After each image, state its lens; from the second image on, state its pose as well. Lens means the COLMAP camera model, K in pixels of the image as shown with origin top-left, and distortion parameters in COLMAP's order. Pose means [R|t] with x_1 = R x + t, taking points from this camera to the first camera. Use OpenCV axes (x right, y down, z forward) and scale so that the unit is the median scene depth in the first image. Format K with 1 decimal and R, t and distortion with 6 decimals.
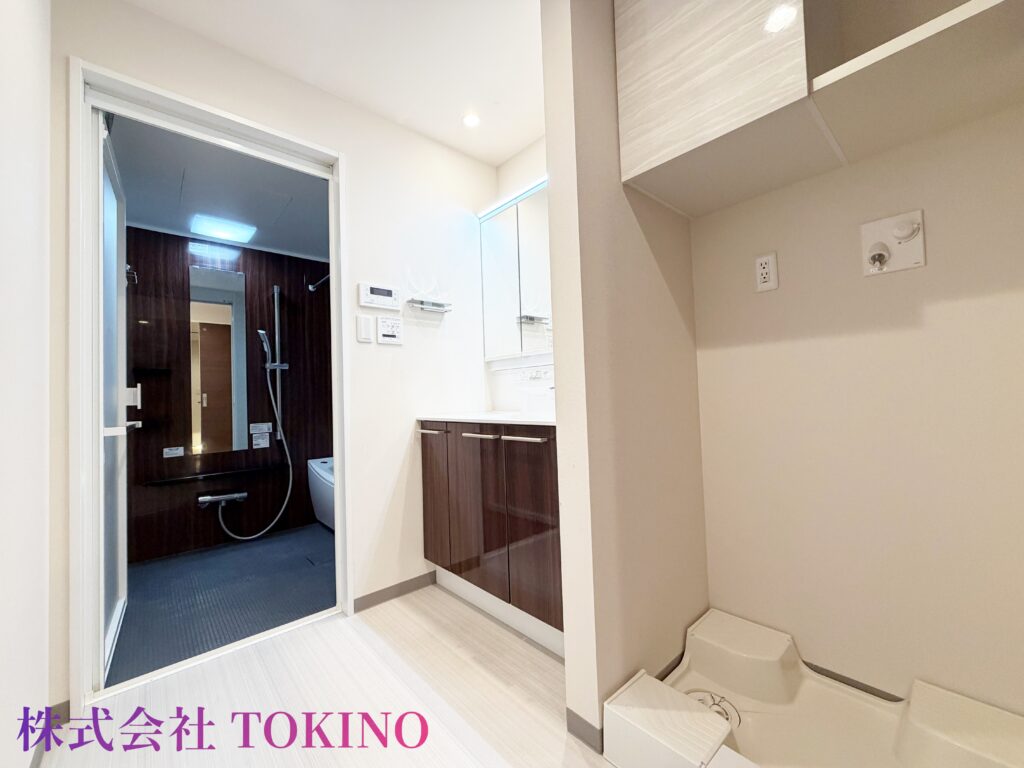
lens RADIAL K [[410.7, 0, 512.2], [0, 410.7, 383.7], [0, 0, 1]] dist [-0.003103, -0.000091]
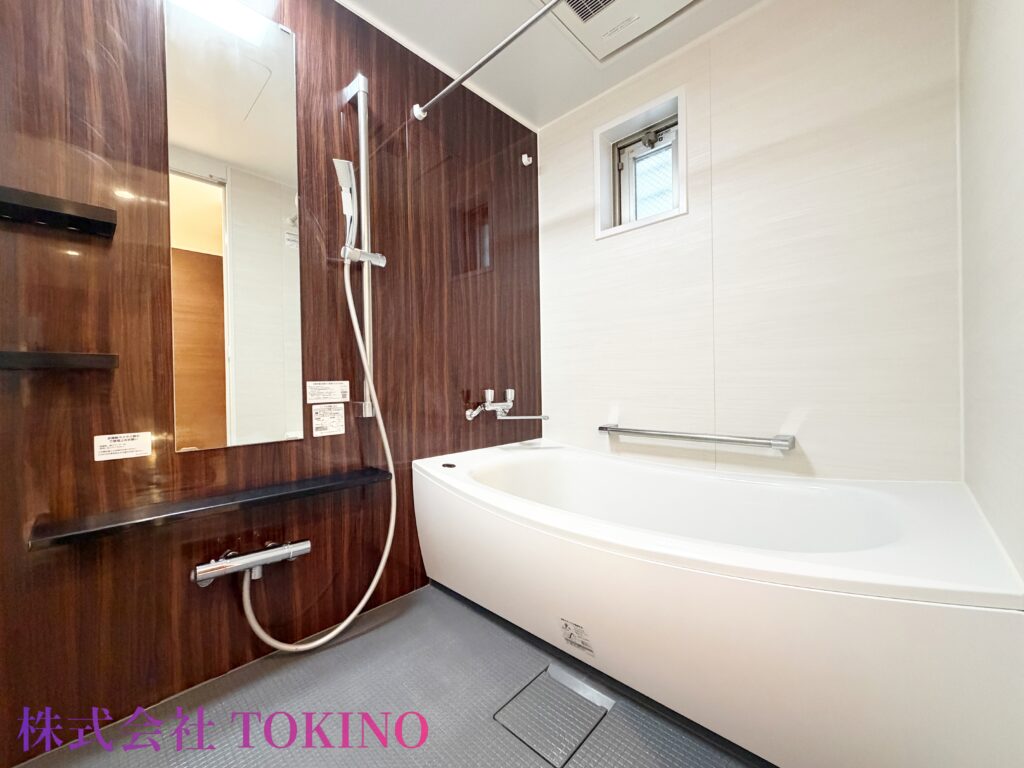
lens RADIAL K [[410.7, 0, 511.7], [0, 410.7, 384.8], [0, 0, 1]] dist [-0.003103, -0.000091]
pose [[0.996547, 0.021940, 0.080085, -0.447234], [-0.024953, 0.999010, 0.036820, 0.078644], [-0.079198, -0.038691, 0.996108, 0.533698]]
